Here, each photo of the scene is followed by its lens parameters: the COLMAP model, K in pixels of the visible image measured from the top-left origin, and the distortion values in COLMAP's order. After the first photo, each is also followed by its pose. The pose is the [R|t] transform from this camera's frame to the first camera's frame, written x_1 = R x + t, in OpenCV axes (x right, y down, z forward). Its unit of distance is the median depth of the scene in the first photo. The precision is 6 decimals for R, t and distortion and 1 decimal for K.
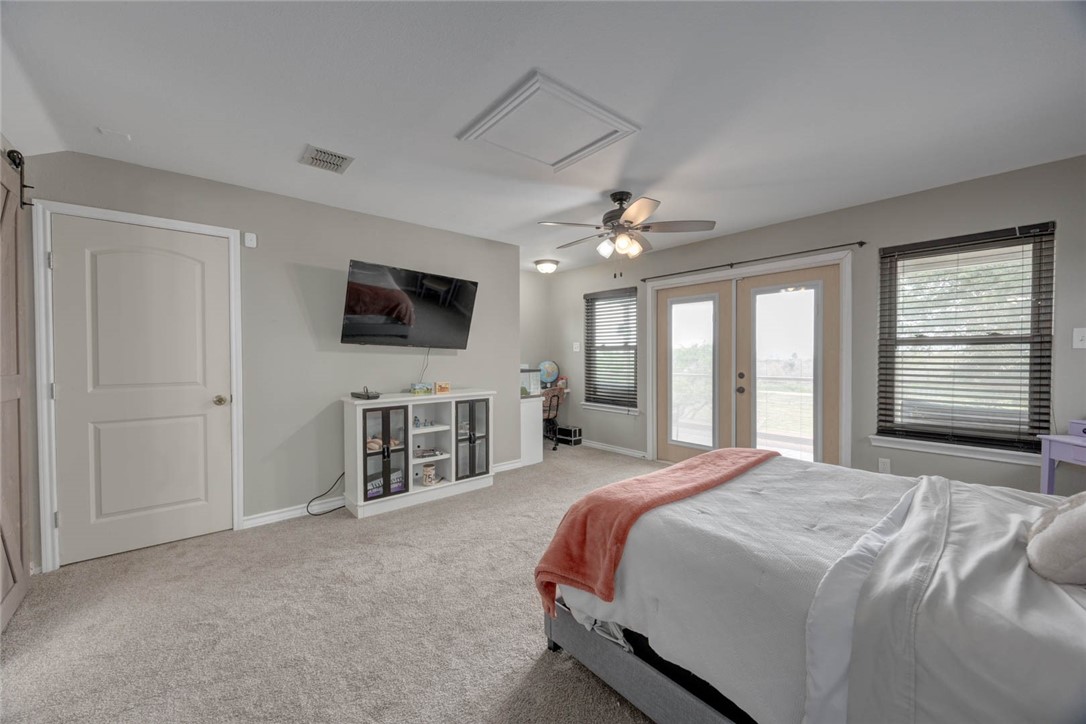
lens RADIAL K [[428.2, 0, 539.1], [0, 428.2, 362.7], [0, 0, 1]] dist [0.002367, -0.001130]
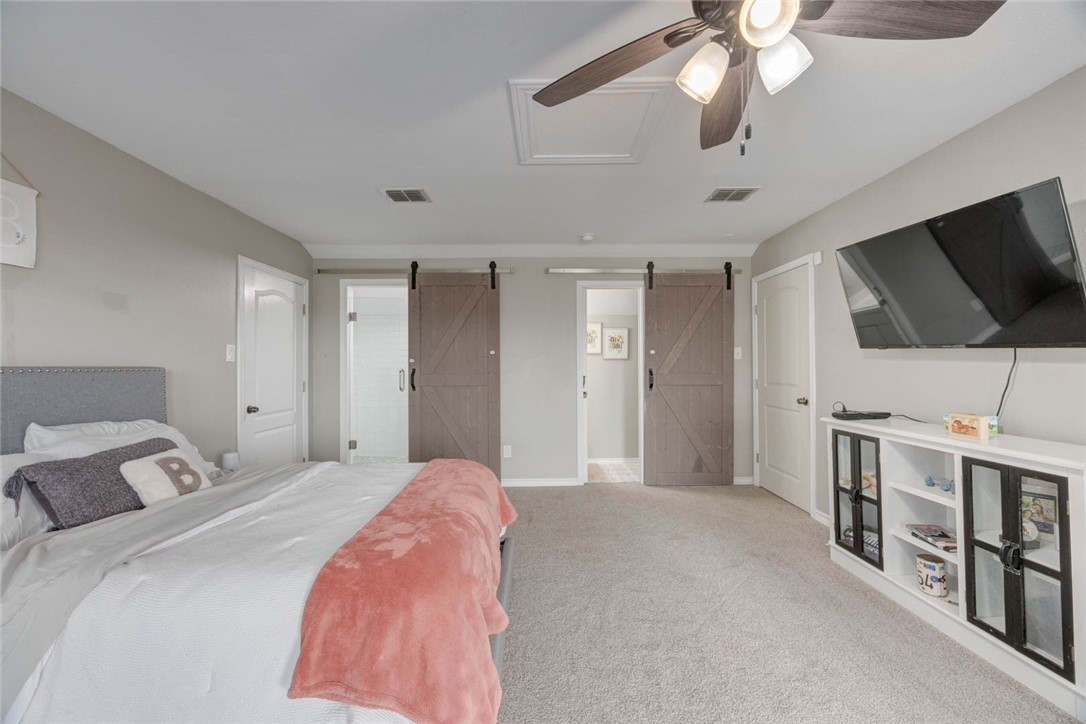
lens RADIAL K [[428.2, 0, 542.6], [0, 428.2, 359.3], [0, 0, 1]] dist [0.002367, -0.001130]
pose [[-0.652497, -0.004120, -0.757780, 0.522795], [-0.006749, 0.999977, 0.000375, -0.019965], [0.757761, 0.005359, -0.652510, 1.006374]]
